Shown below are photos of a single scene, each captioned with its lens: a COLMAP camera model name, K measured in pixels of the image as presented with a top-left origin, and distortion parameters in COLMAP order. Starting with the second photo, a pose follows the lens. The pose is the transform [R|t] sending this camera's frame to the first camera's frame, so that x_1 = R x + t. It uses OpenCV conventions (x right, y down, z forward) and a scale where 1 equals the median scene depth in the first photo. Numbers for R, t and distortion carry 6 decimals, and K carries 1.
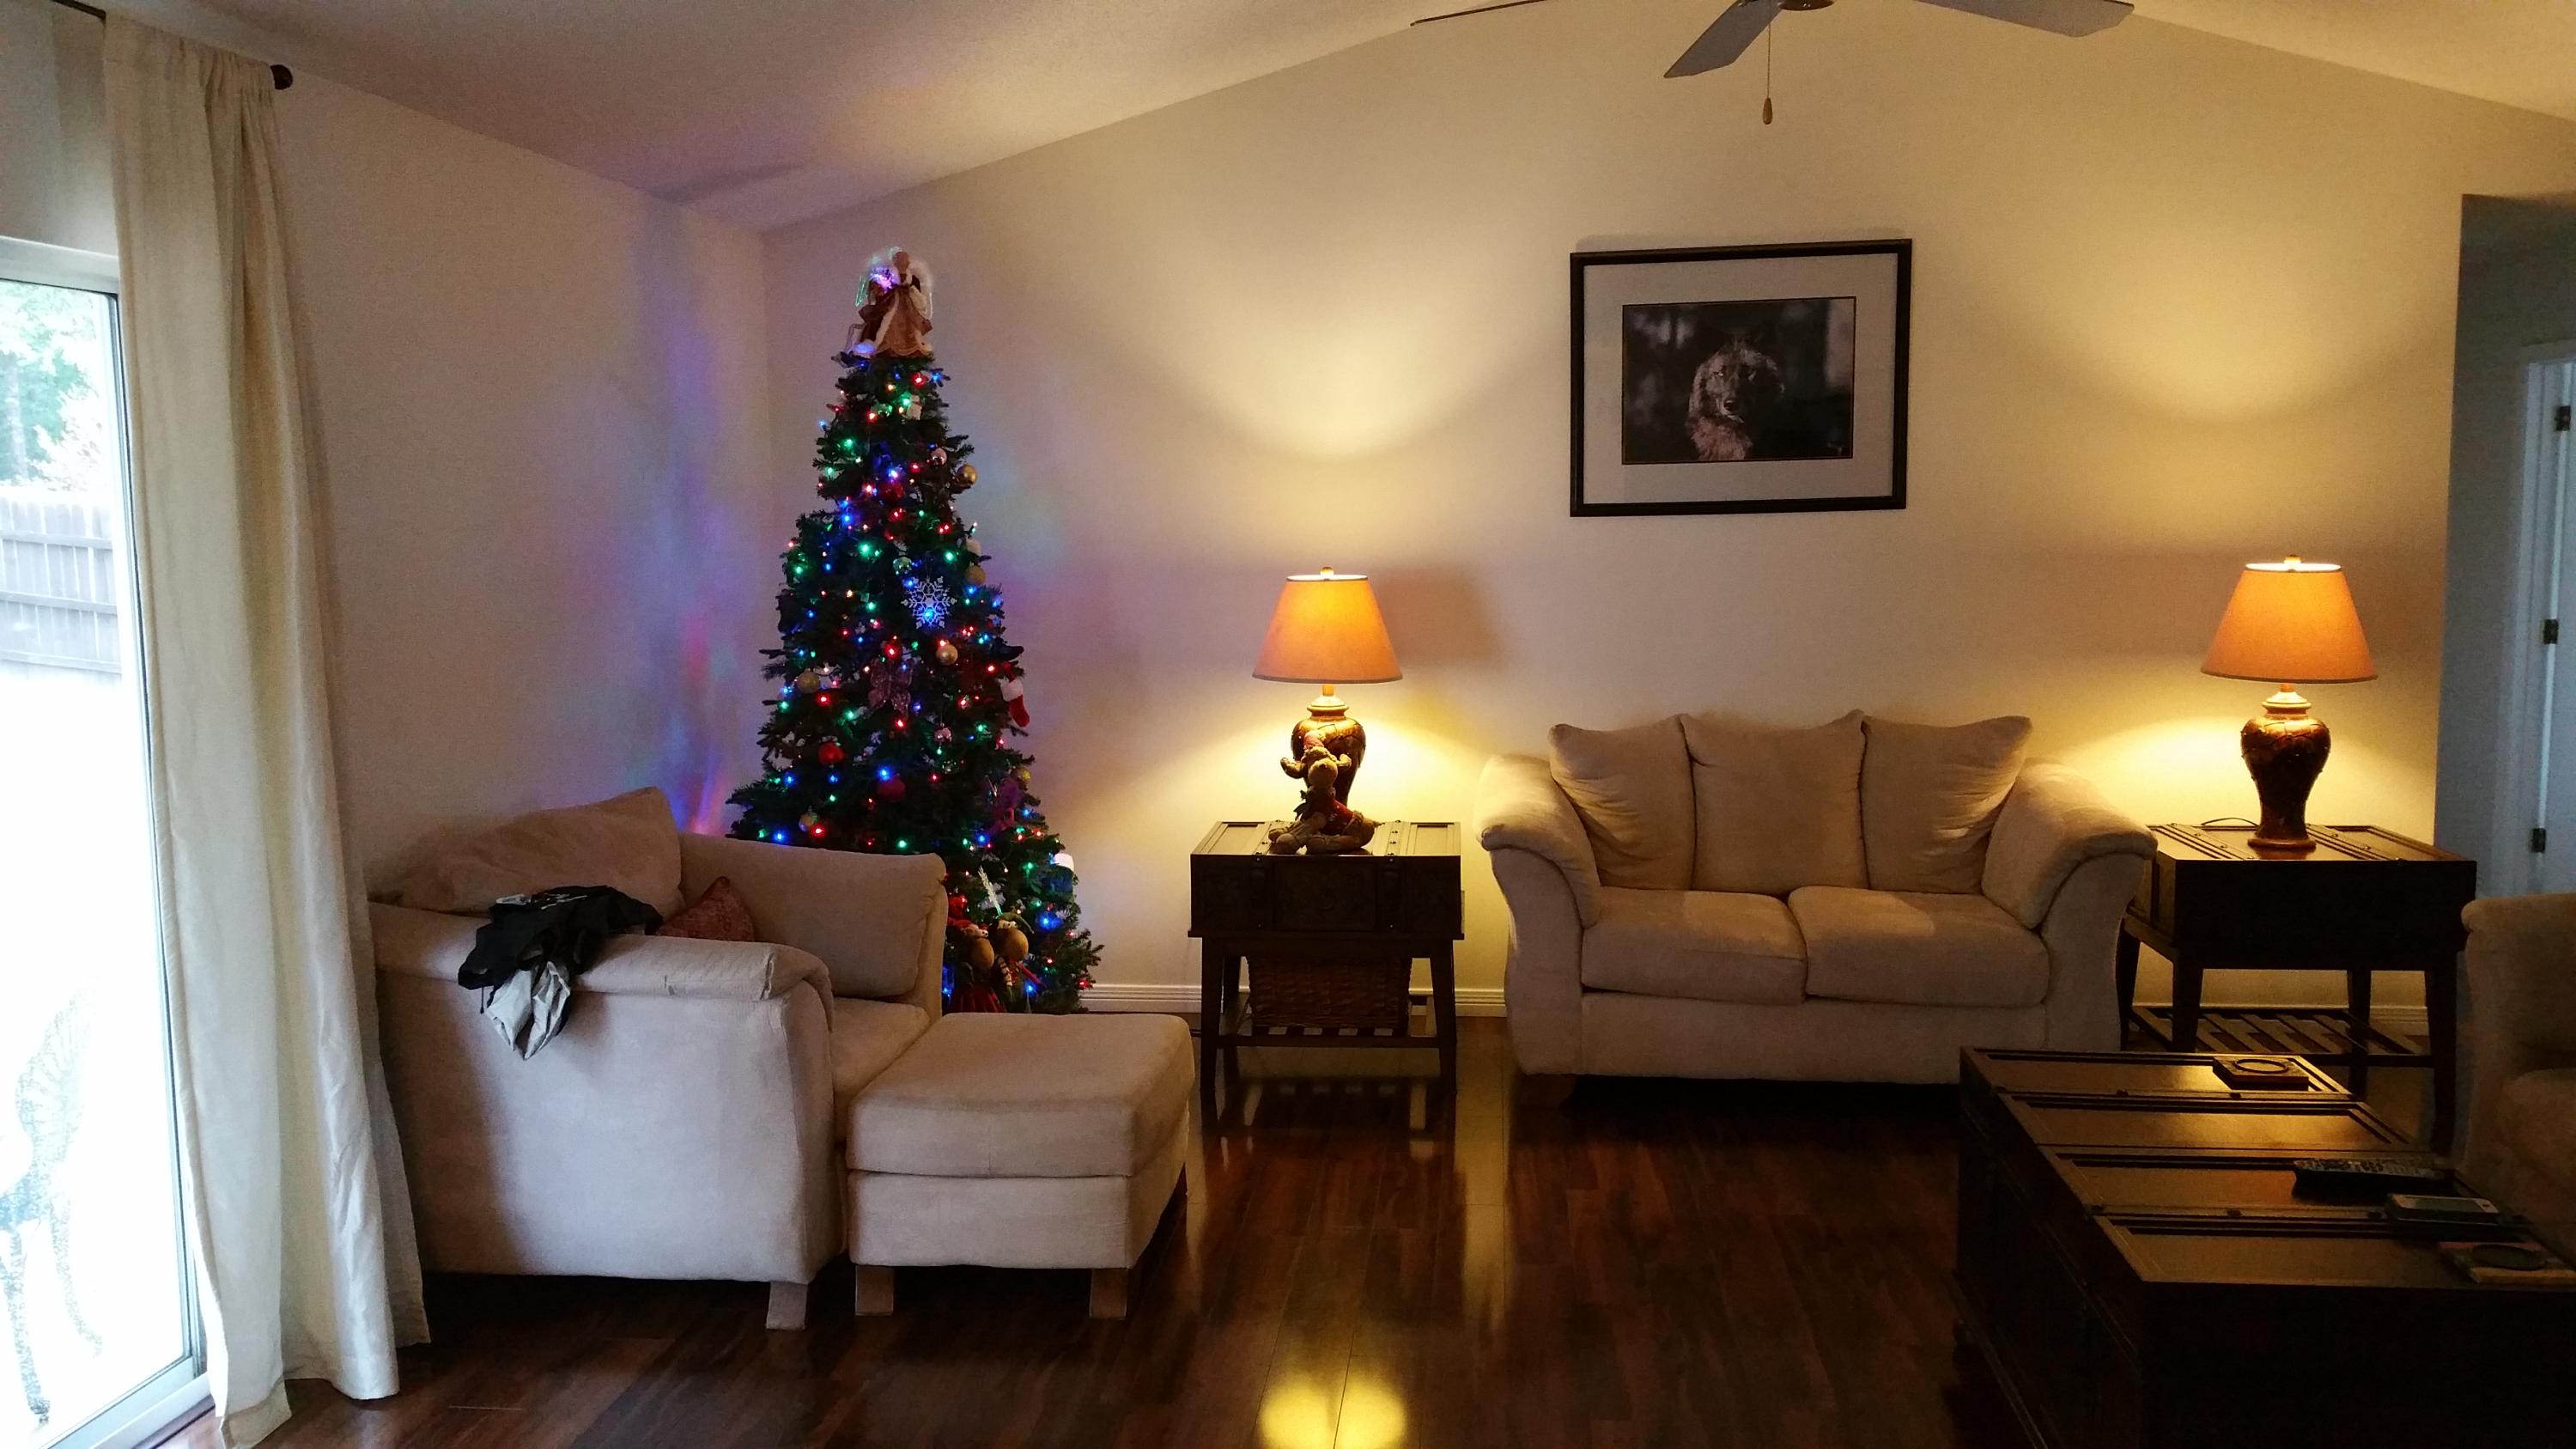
lens RADIAL K [[2030.4, 0, 1288.0], [0, 2030.4, 724.5], [0, 0, 1]] dist [0.116676, -0.306287]
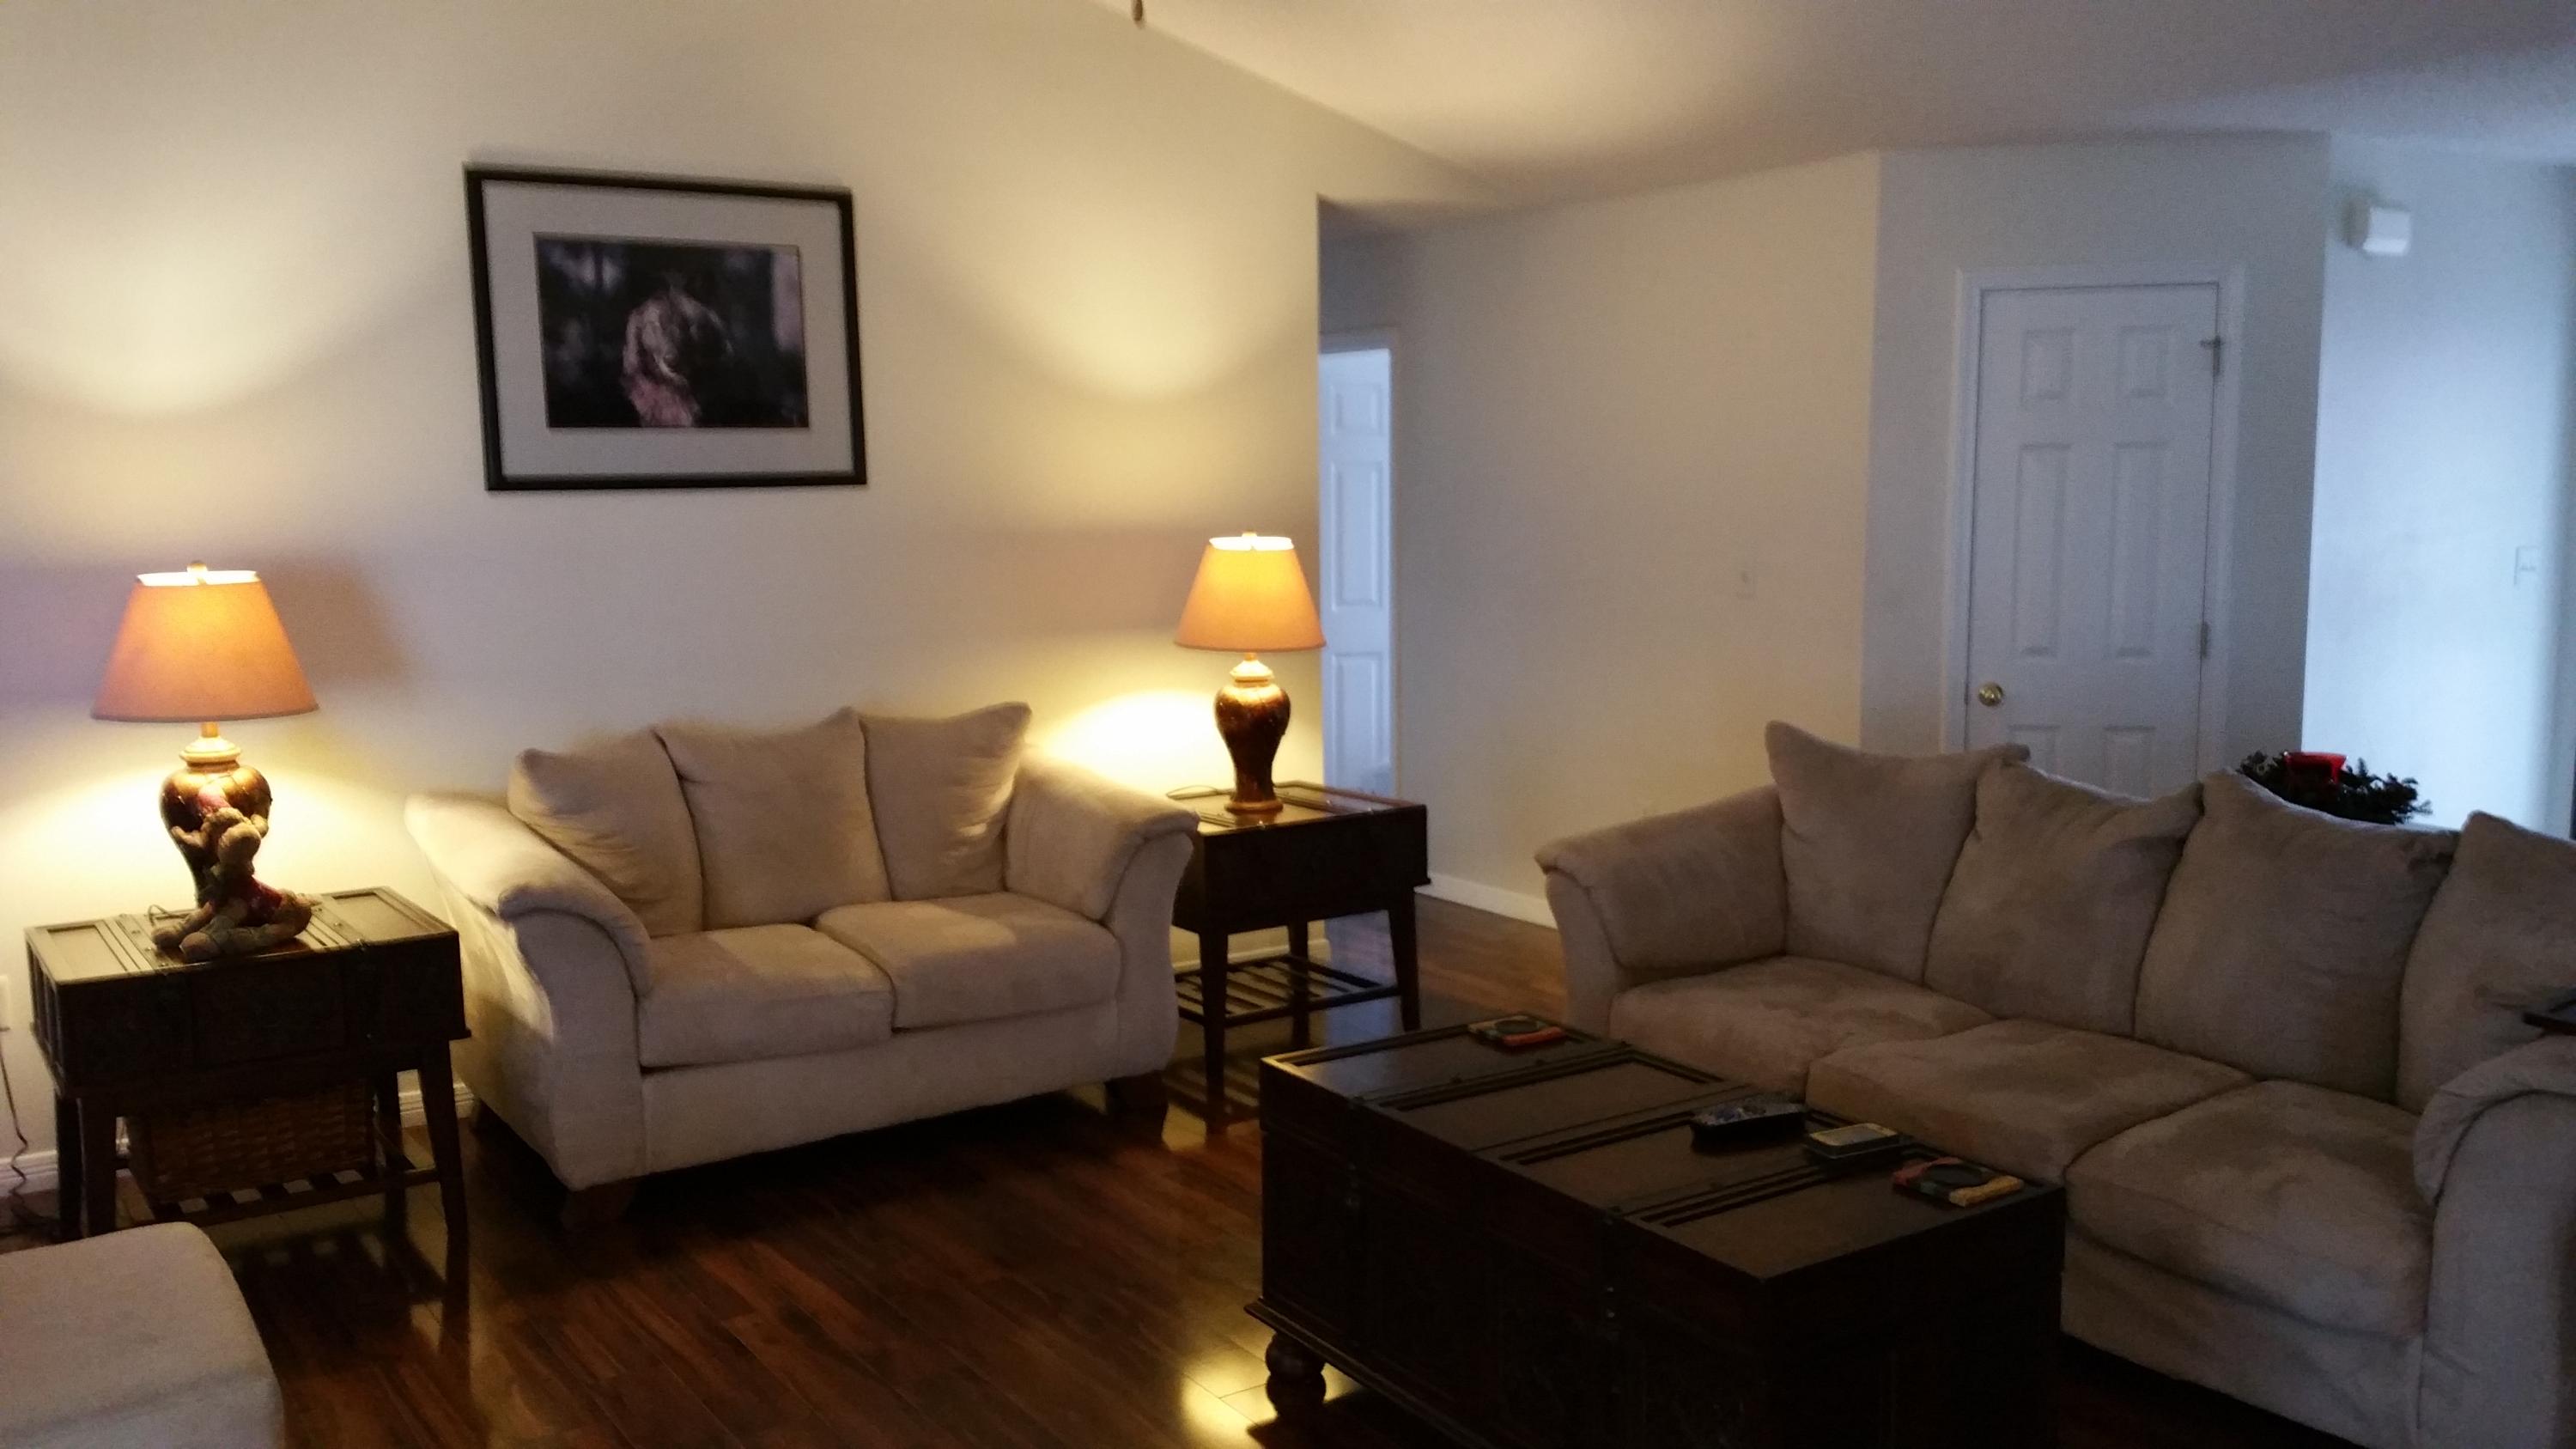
lens RADIAL K [[2030.4, 0, 1288.0], [0, 2030.4, 724.5], [0, 0, 1]] dist [0.116676, -0.306287]
pose [[0.741732, -0.075452, 0.666439, -0.184817], [0.065990, 0.997041, 0.039436, -0.022521], [-0.667442, 0.014727, 0.744516, 0.195679]]
